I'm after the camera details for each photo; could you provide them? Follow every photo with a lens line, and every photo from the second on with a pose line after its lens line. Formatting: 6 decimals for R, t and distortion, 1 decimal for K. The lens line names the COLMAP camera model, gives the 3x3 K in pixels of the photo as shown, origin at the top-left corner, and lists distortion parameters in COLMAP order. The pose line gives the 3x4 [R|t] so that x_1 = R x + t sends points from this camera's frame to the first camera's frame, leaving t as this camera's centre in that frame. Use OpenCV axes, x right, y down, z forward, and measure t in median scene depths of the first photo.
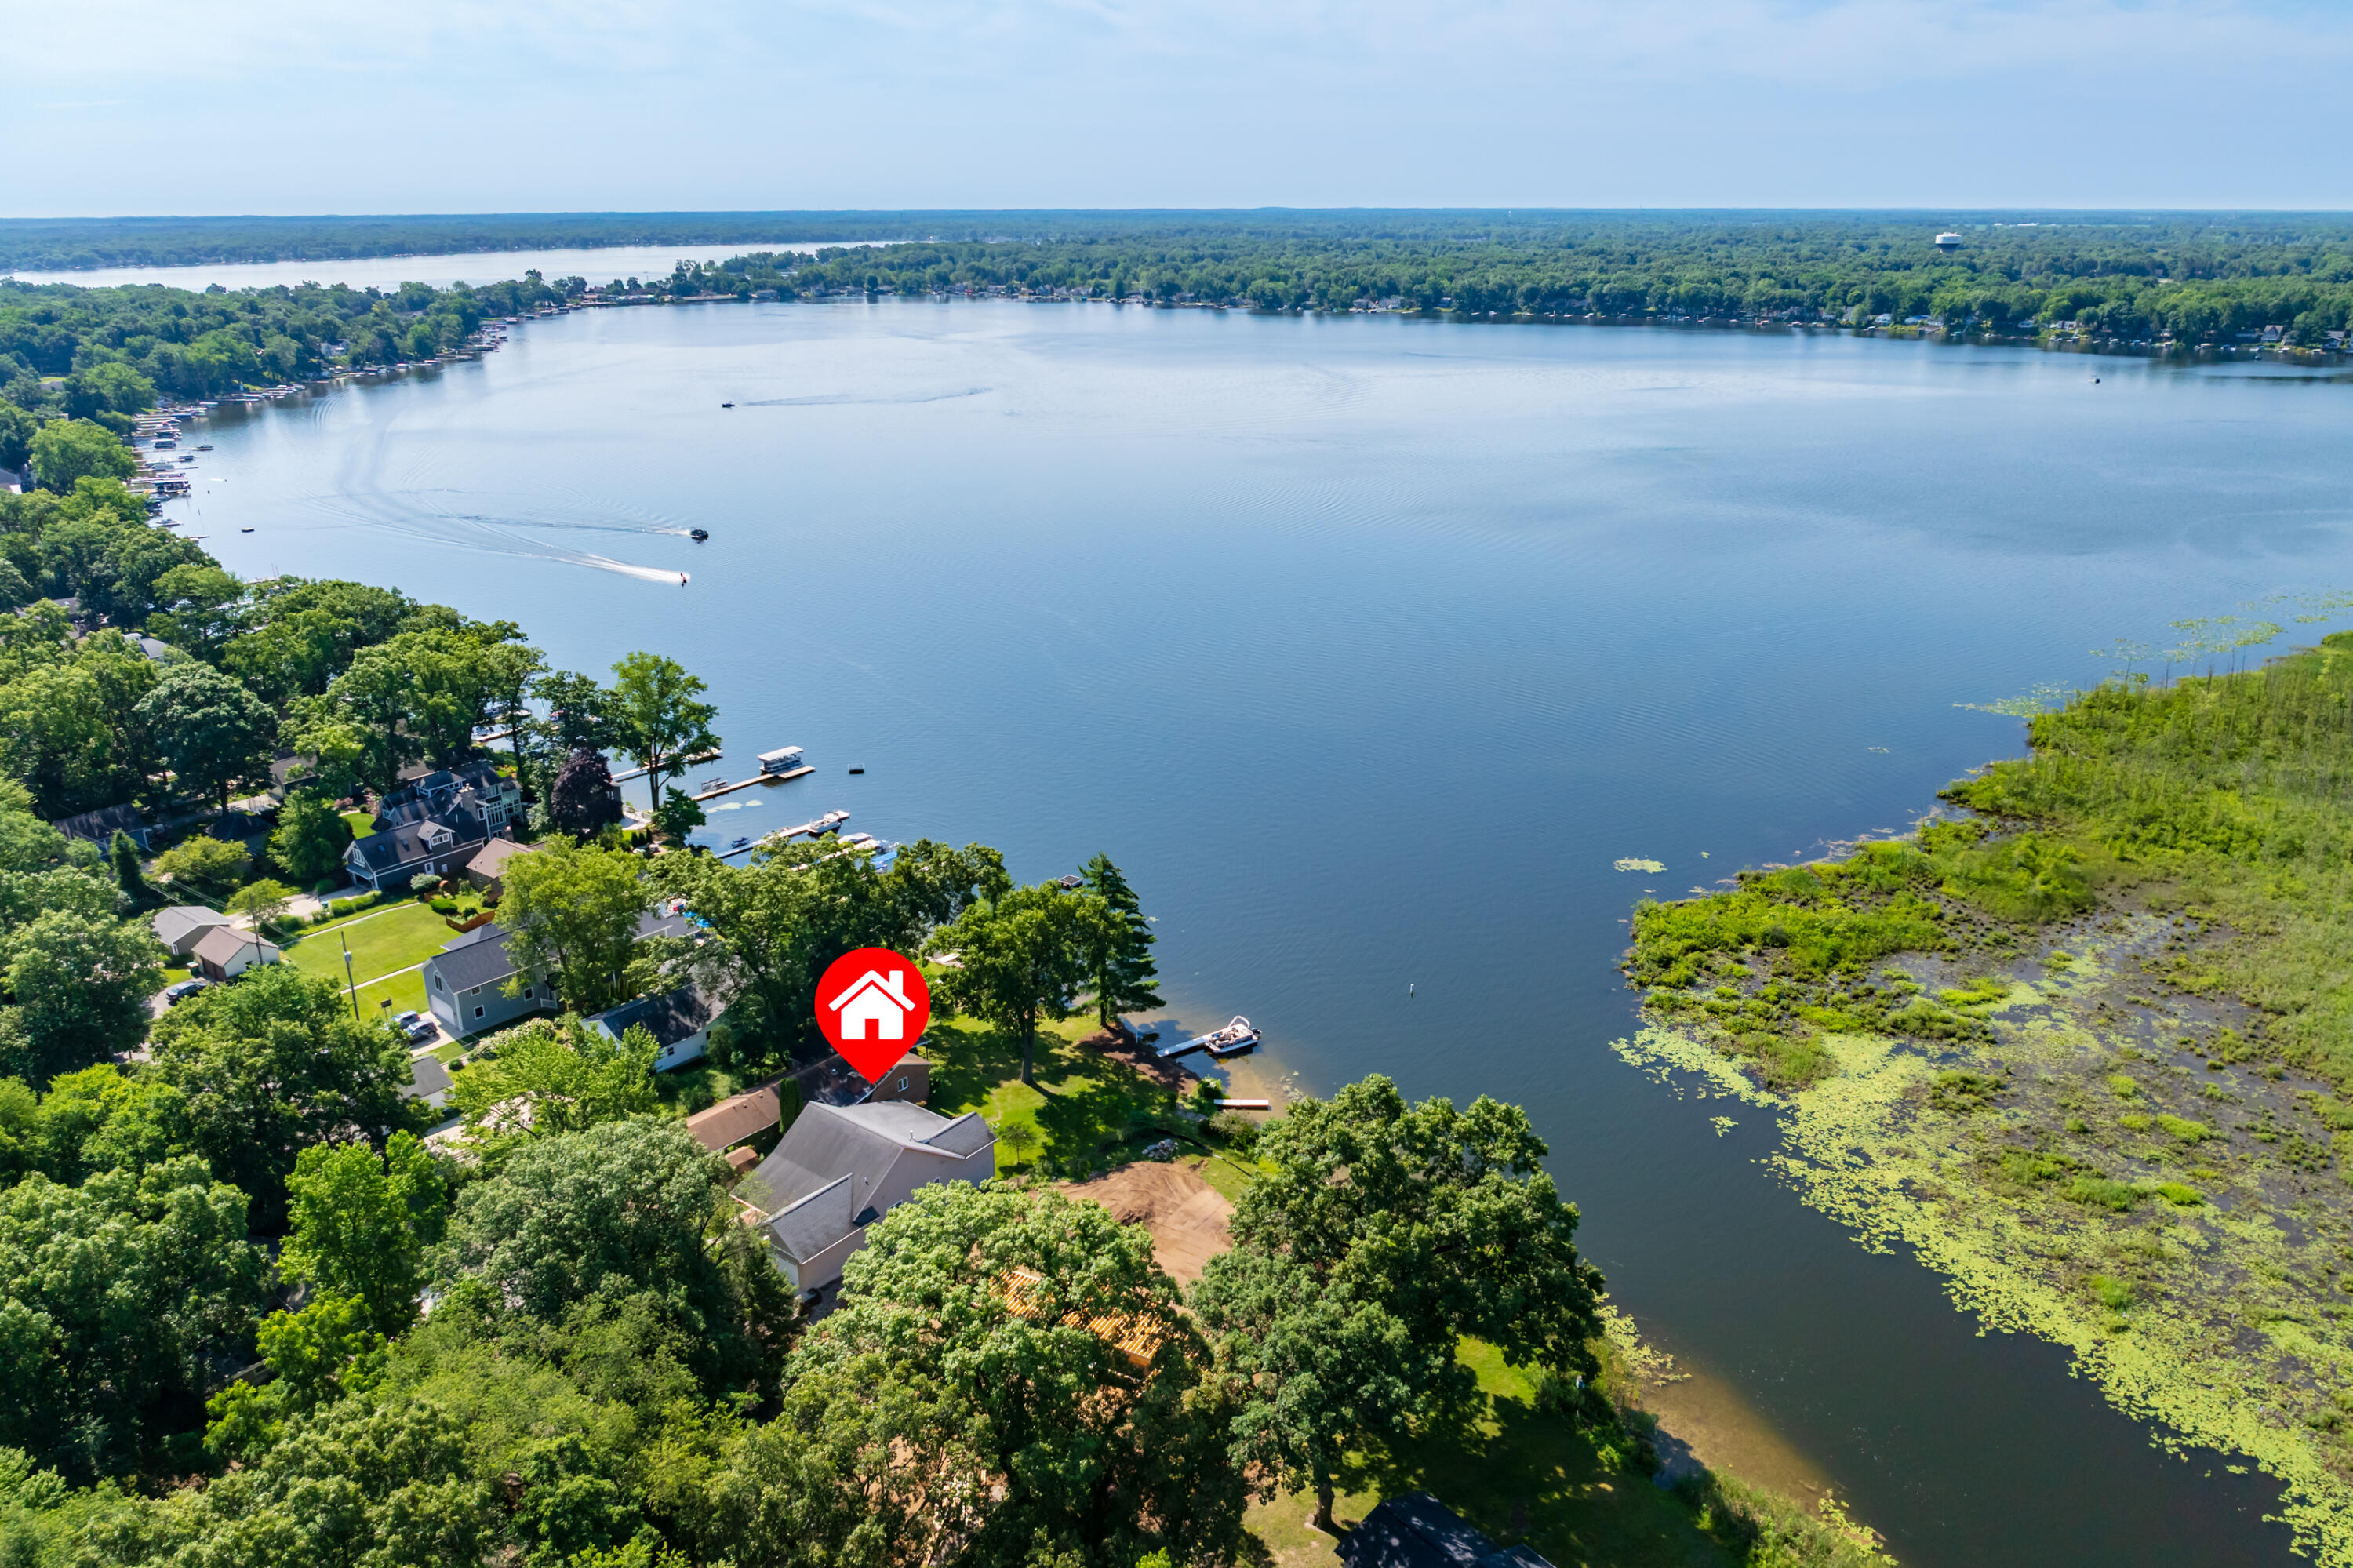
lens RADIAL K [[1653.5, 0, 1172.9], [0, 1653.5, 763.5], [0, 0, 1]] dist [-0.031429, 0.019868]
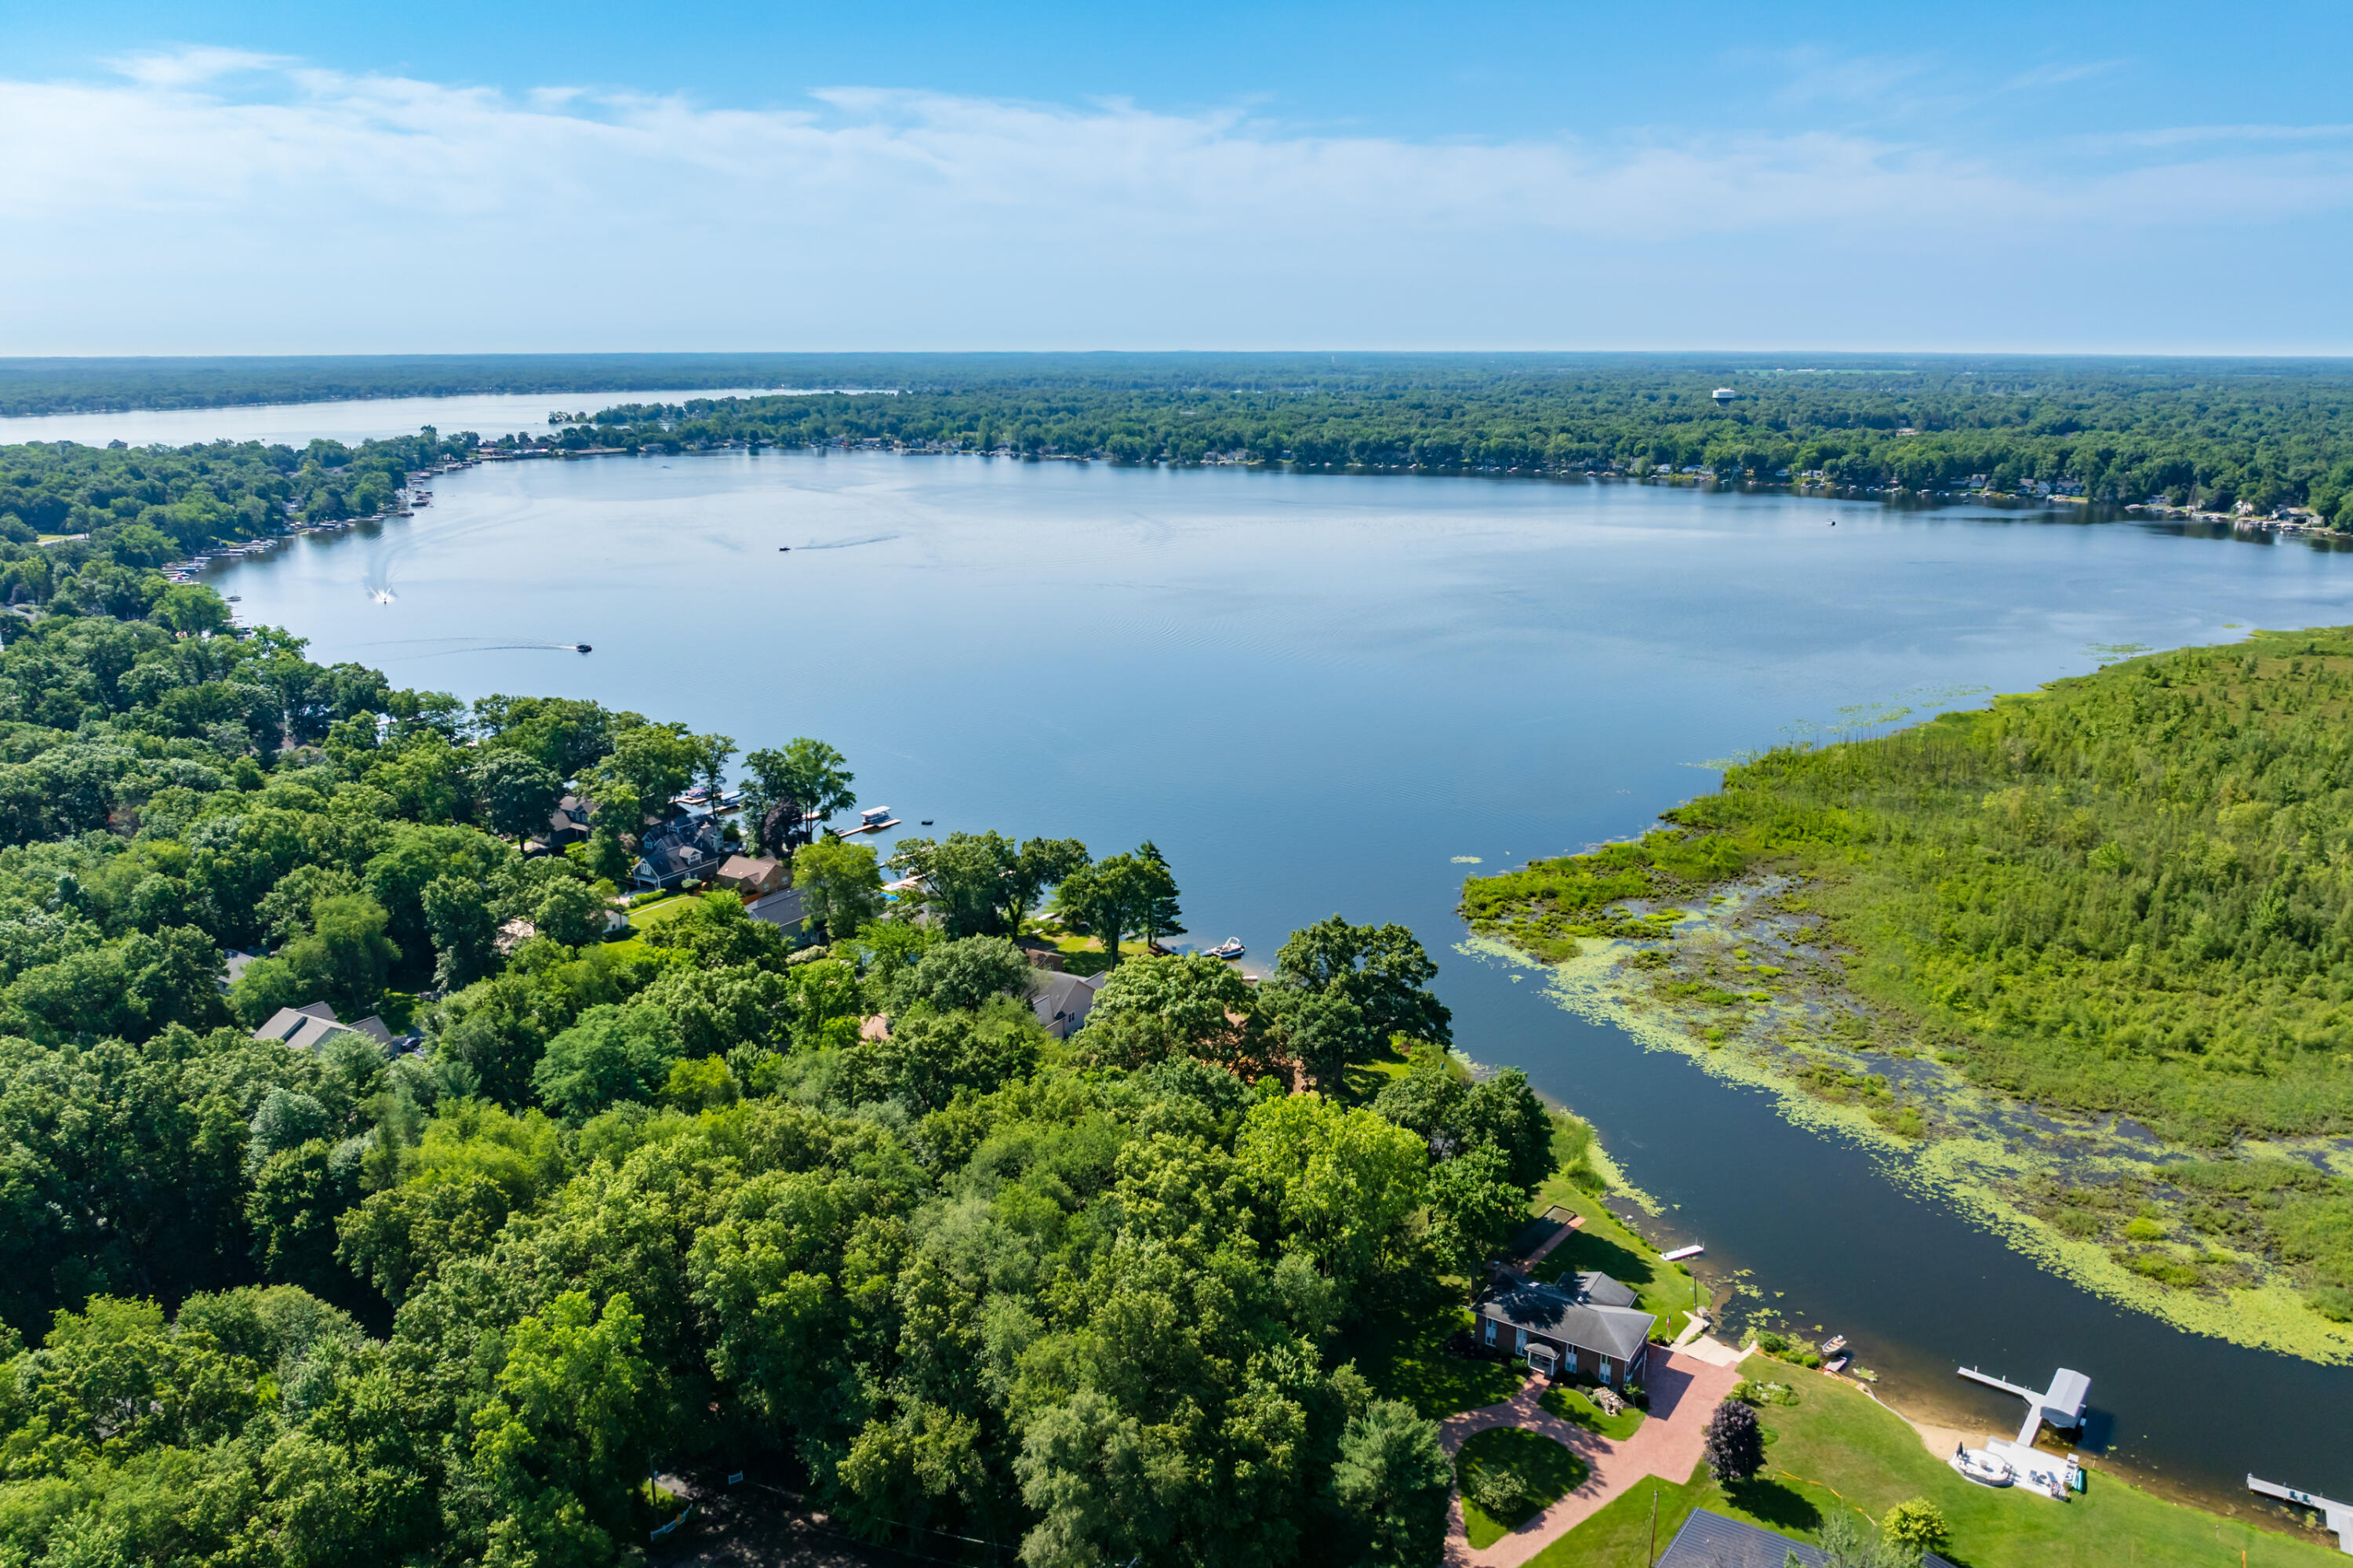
lens RADIAL K [[1653.5, 0, 1191.3], [0, 1653.5, 777.7], [0, 0, 1]] dist [-0.031429, 0.019868]
pose [[0.993999, -0.023057, 0.106933, -0.040497], [0.030659, 0.997076, -0.069997, 0.025110], [-0.105006, 0.072855, 0.991799, -0.152031]]
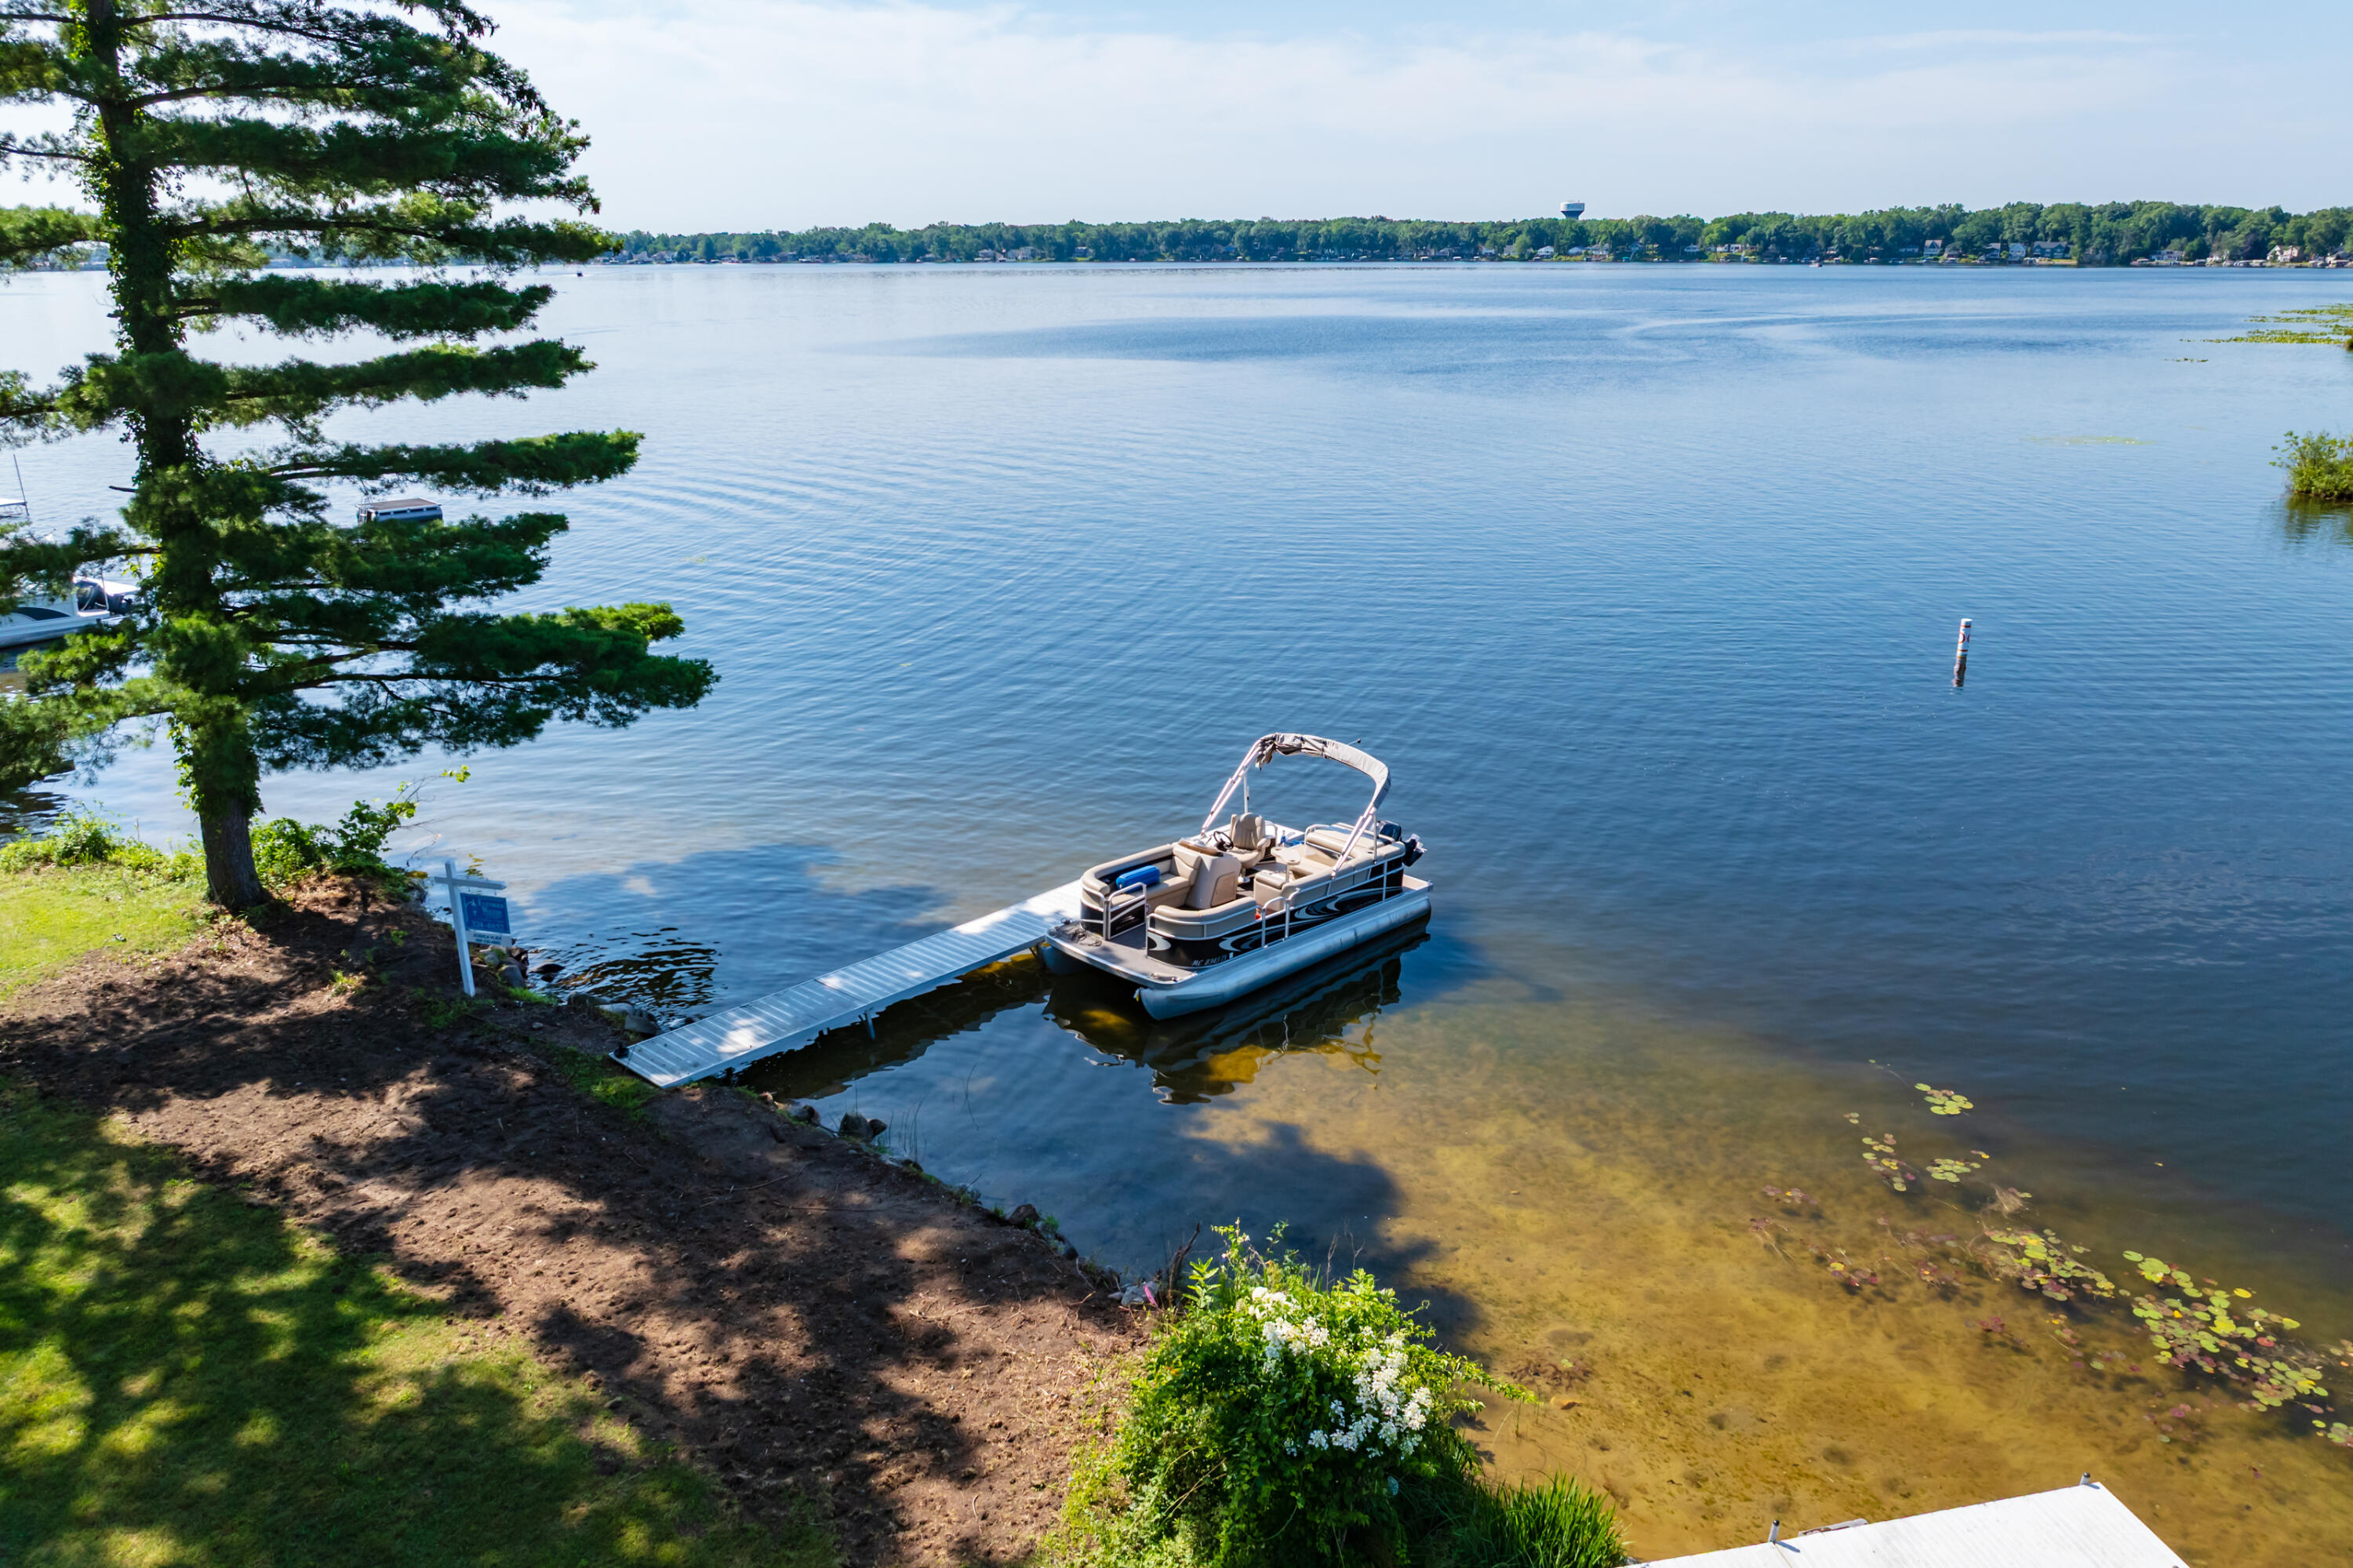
lens RADIAL K [[1653.5, 0, 1164.2], [0, 1653.5, 796.3], [0, 0, 1]] dist [-0.031429, 0.019868]
pose [[0.975397, -0.072910, 0.208049, 0.000548], [0.074197, 0.997242, 0.001622, 0.036880], [-0.207593, 0.013854, 0.978117, 0.204158]]
